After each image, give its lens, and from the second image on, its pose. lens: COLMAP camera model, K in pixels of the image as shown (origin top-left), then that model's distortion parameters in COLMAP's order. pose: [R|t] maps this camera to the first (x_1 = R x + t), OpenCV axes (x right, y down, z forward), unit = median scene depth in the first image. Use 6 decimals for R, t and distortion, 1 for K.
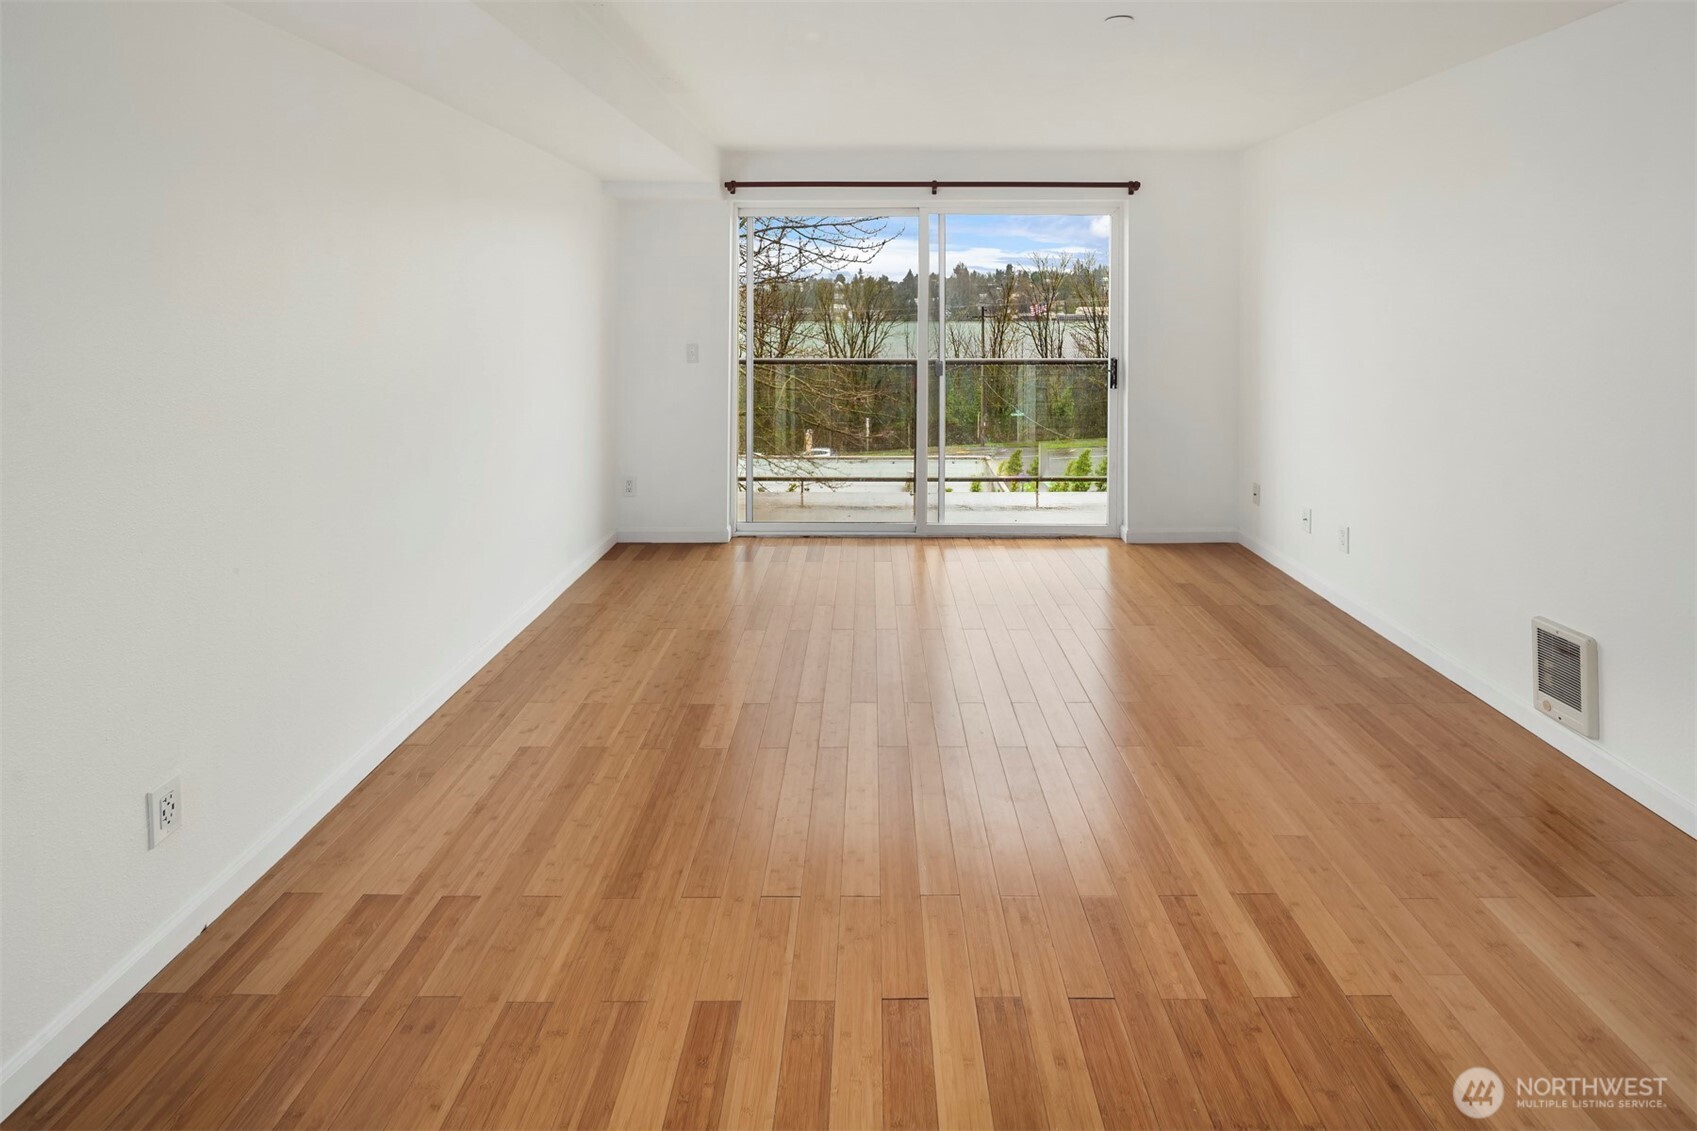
lens RADIAL K [[844.6, 0, 887.7], [0, 844.6, 294.0], [0, 0, 1]] dist [-0.000973, -0.002251]
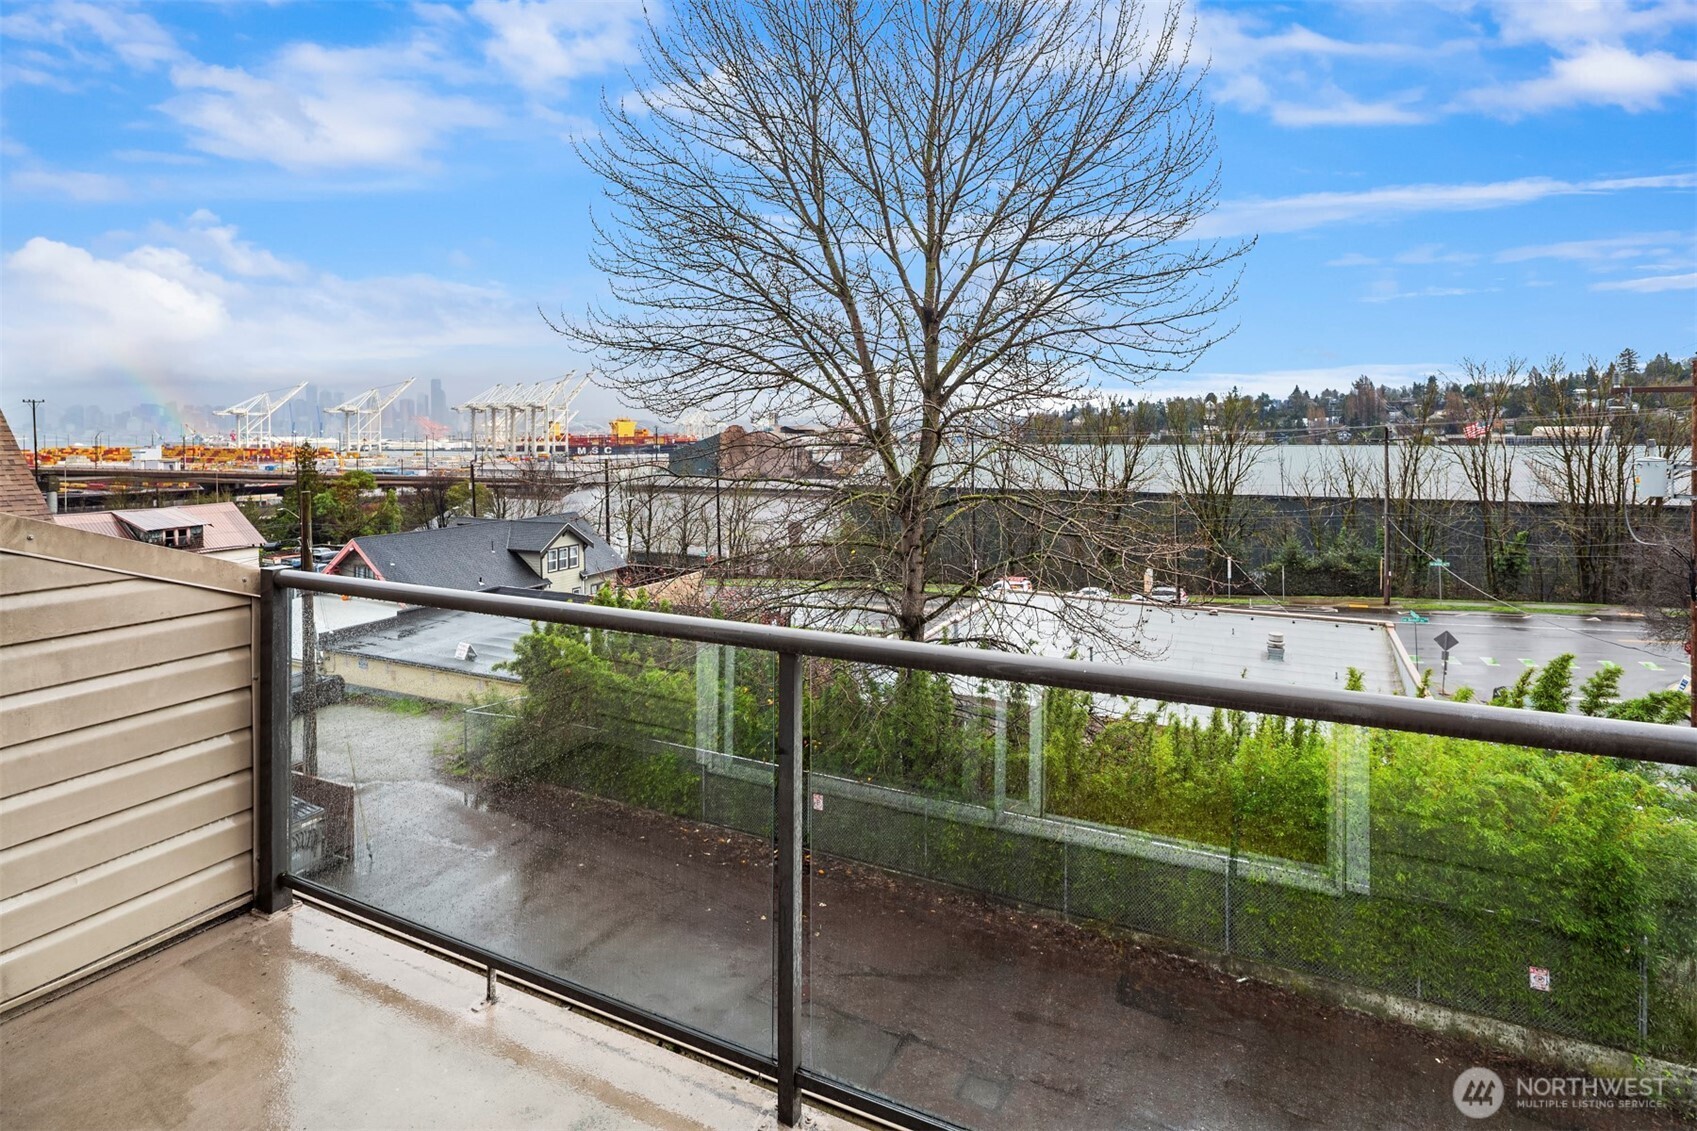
lens RADIAL K [[837.6, 0, 848.0], [0, 837.6, 426.8], [0, 0, 1]] dist [0.015068, -0.000395]
pose [[0.895417, -0.003448, -0.445215, 0.225876], [0.009321, 0.999896, 0.011003, 0.010774], [0.445131, -0.014003, 0.895356, 1.016696]]
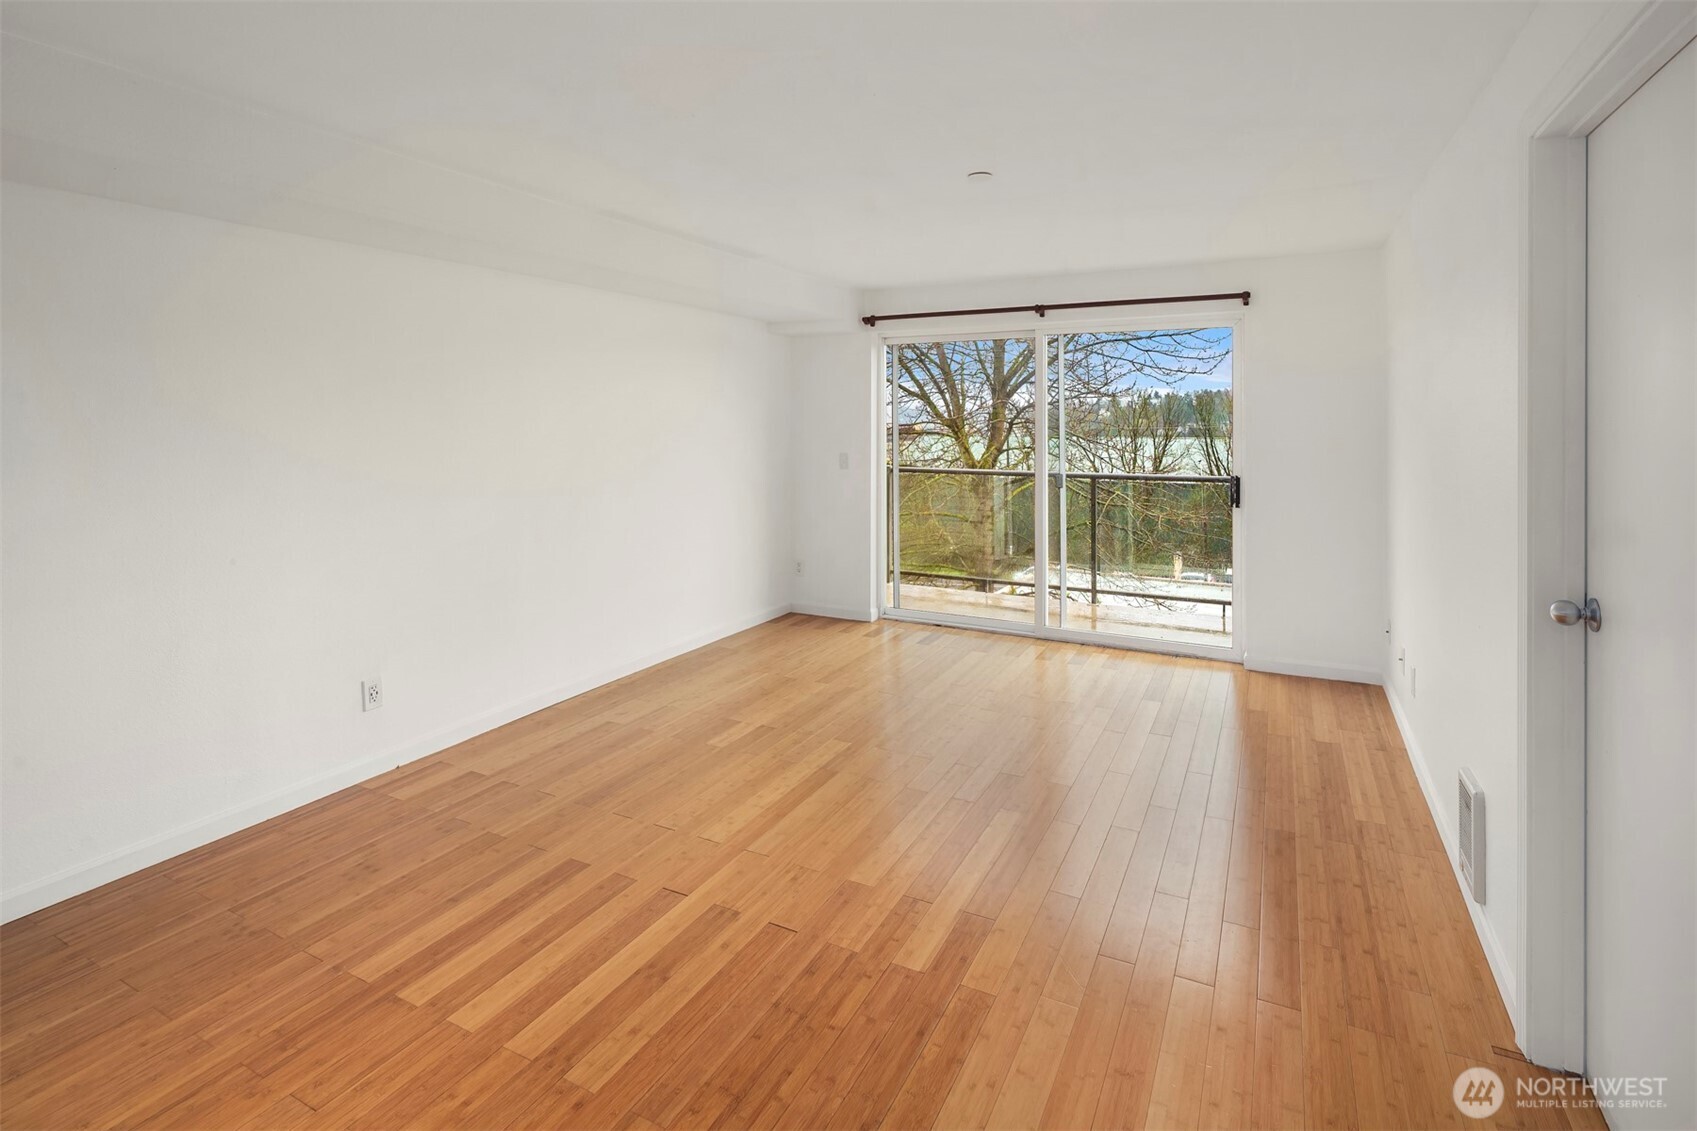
lens RADIAL K [[842.5, 0, 851.9], [0, 842.5, 410.3], [0, 0, 1]] dist [0.001229, -0.000195]
pose [[0.884606, -0.006857, -0.466289, 0.338827], [0.007902, 0.999969, 0.000286, -0.002541], [0.466273, -0.003938, 0.884632, -0.055161]]
